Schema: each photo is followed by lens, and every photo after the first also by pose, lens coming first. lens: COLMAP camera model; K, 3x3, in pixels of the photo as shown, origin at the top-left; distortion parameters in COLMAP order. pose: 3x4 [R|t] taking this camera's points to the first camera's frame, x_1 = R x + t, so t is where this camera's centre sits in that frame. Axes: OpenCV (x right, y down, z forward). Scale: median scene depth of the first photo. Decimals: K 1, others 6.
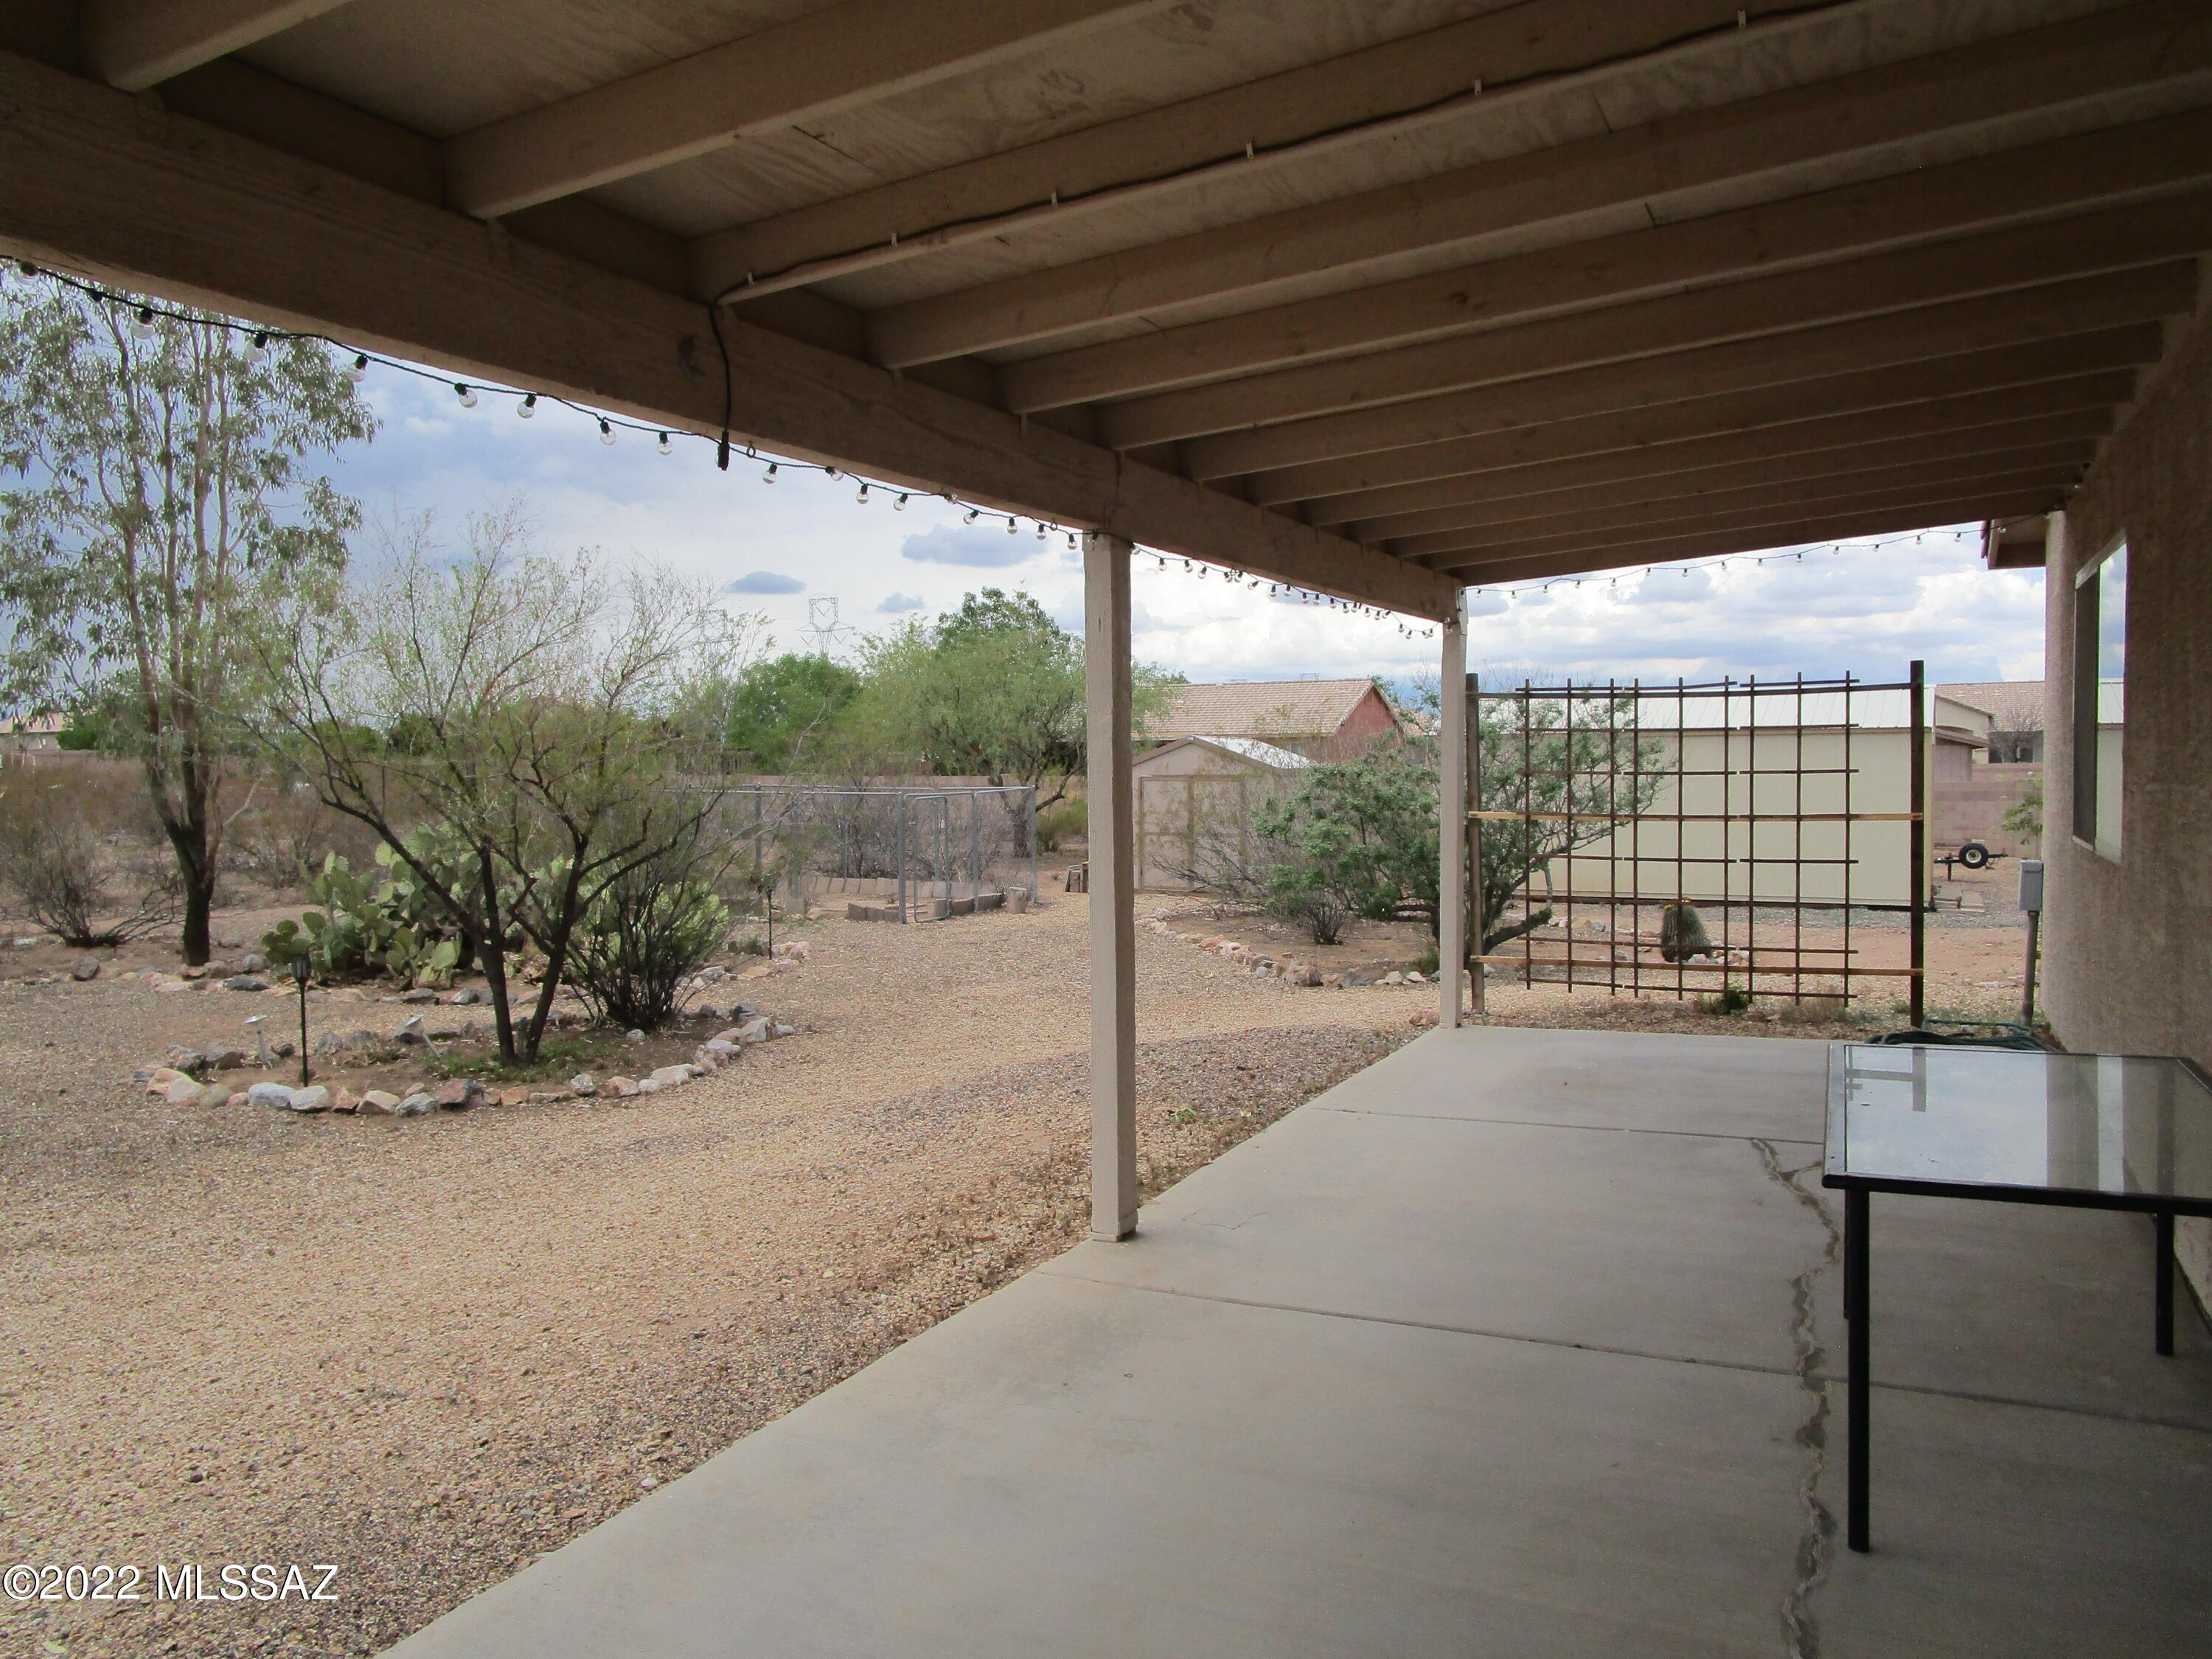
lens RADIAL K [[1563.8, 0, 1108.3], [0, 1563.8, 813.7], [0, 0, 1]] dist [-0.032934, -0.004307]
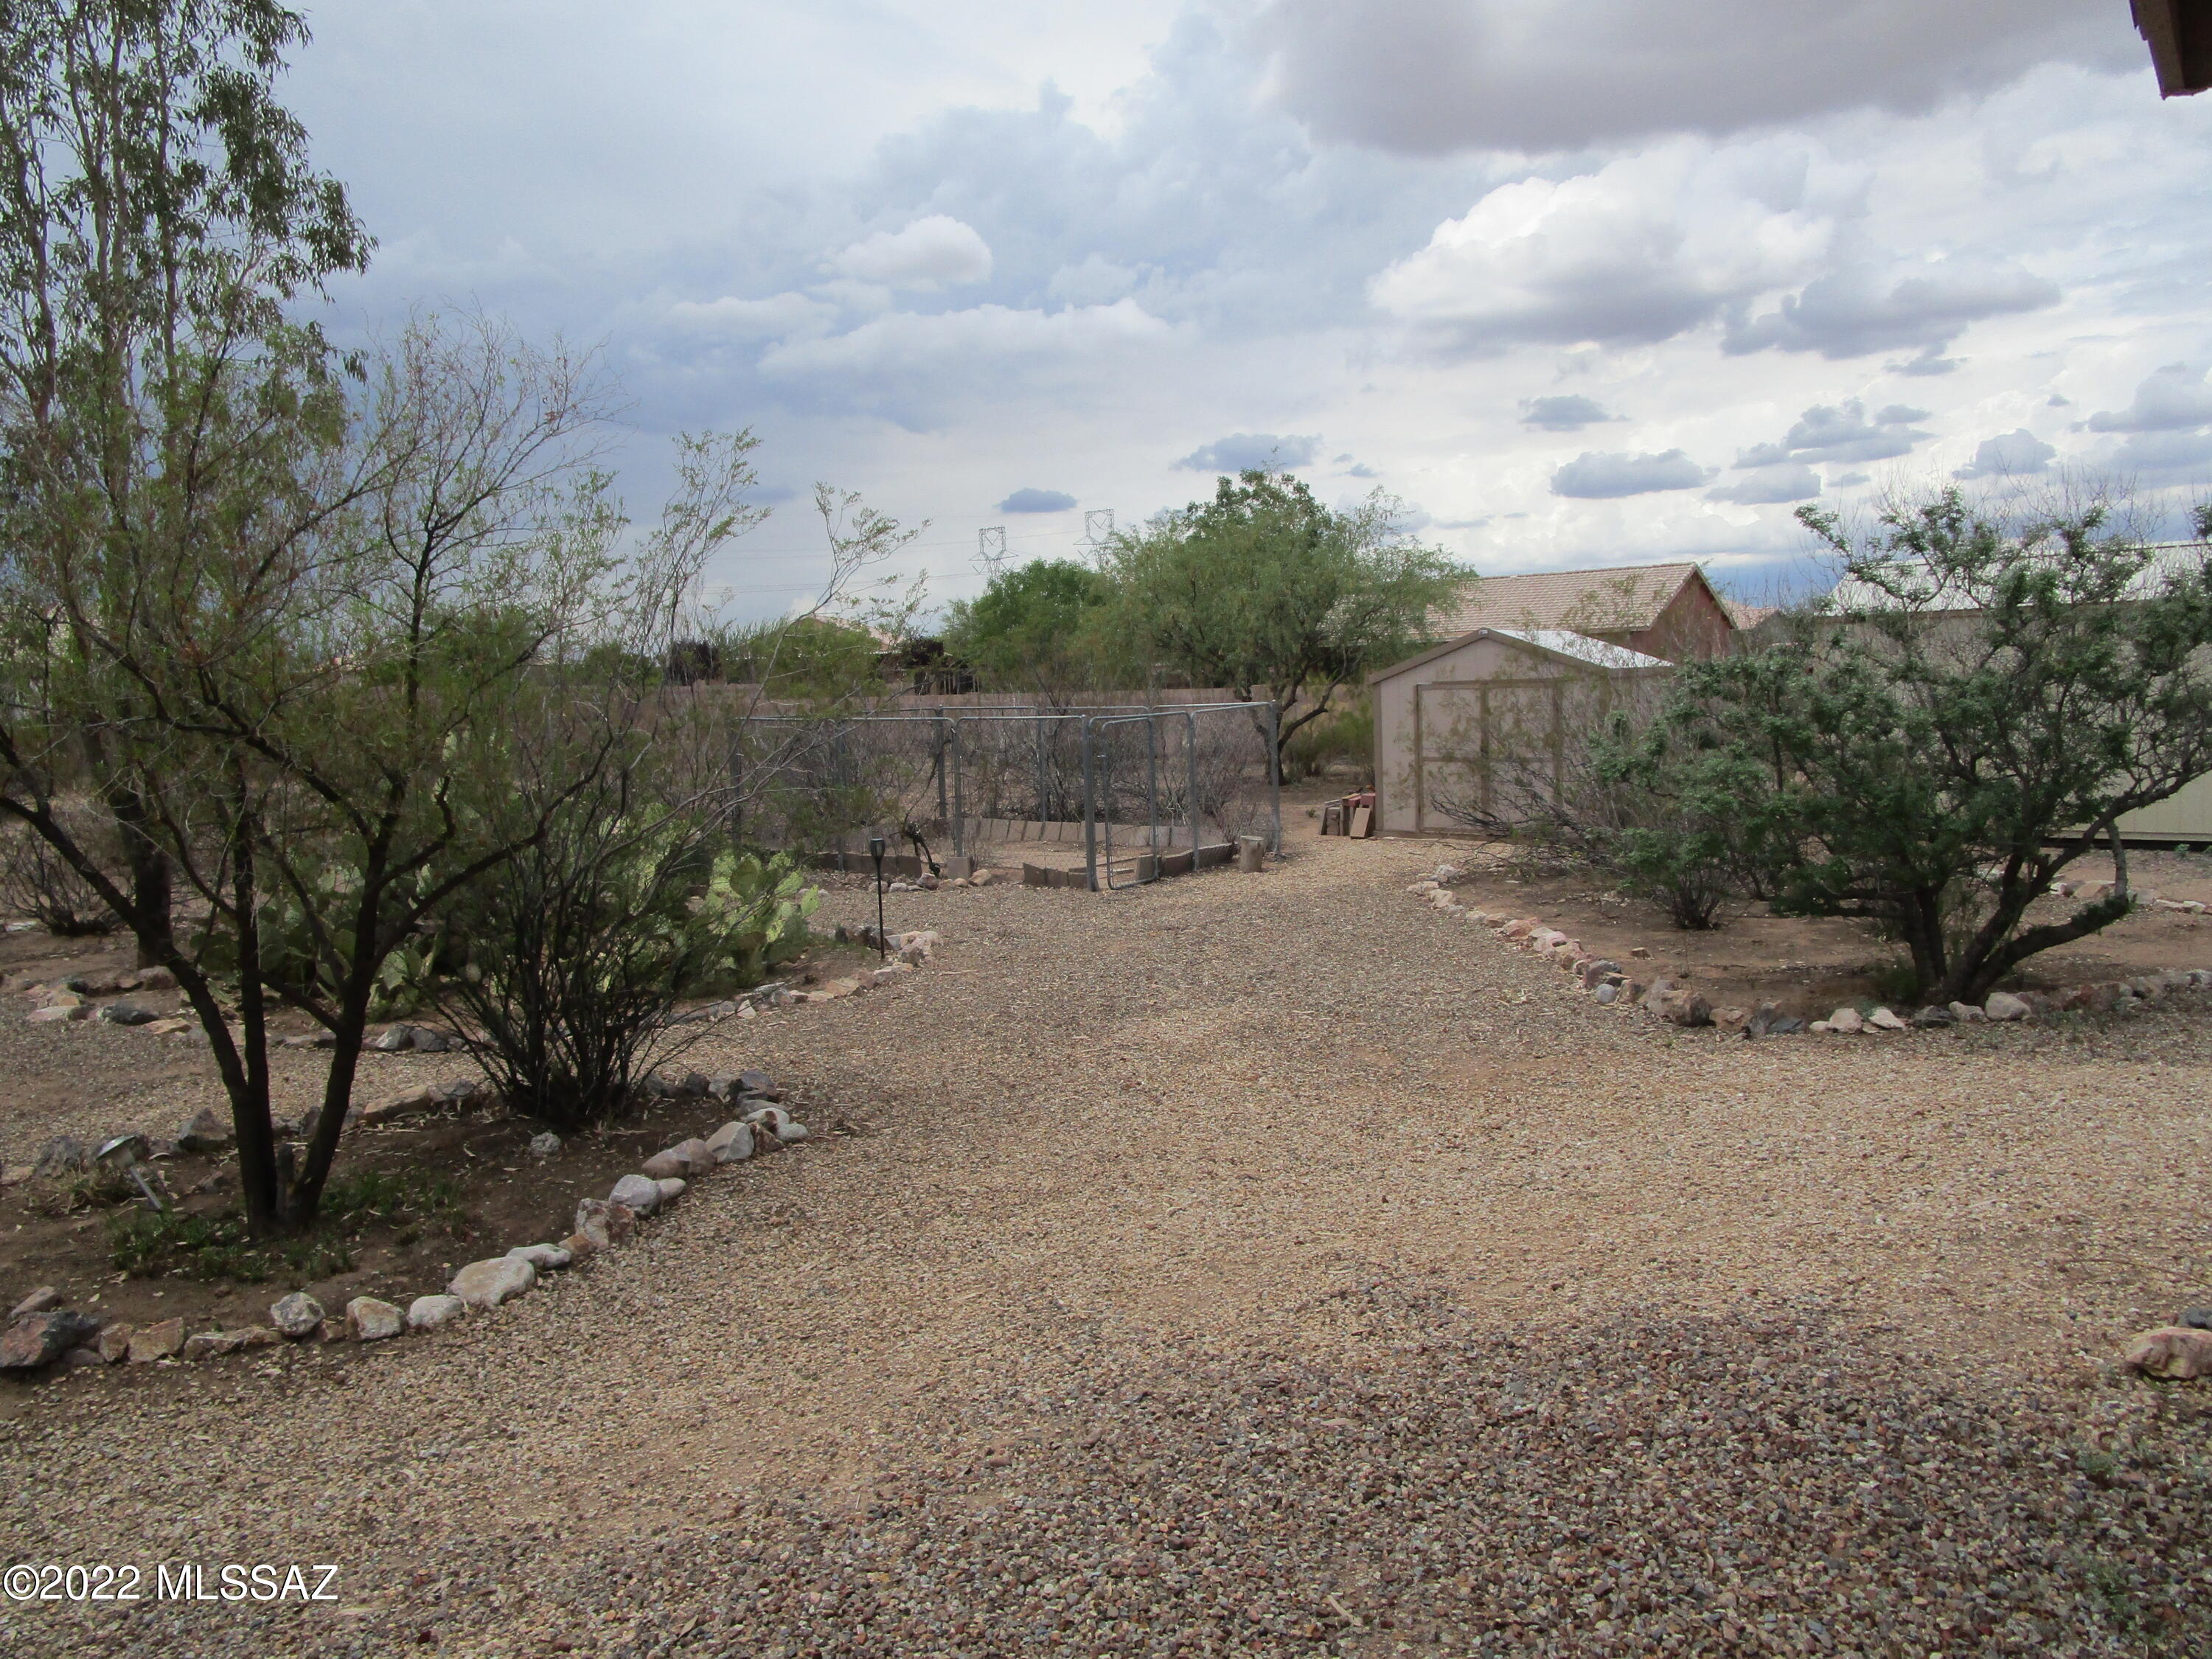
lens RADIAL K [[1563.8, 0, 1098.4], [0, 1563.8, 847.0], [0, 0, 1]] dist [-0.032934, -0.004307]
pose [[0.982135, -0.007922, -0.188008, 0.011888], [0.022642, 0.996829, 0.076278, -0.007342], [0.186808, -0.079172, 0.979201, 0.258408]]
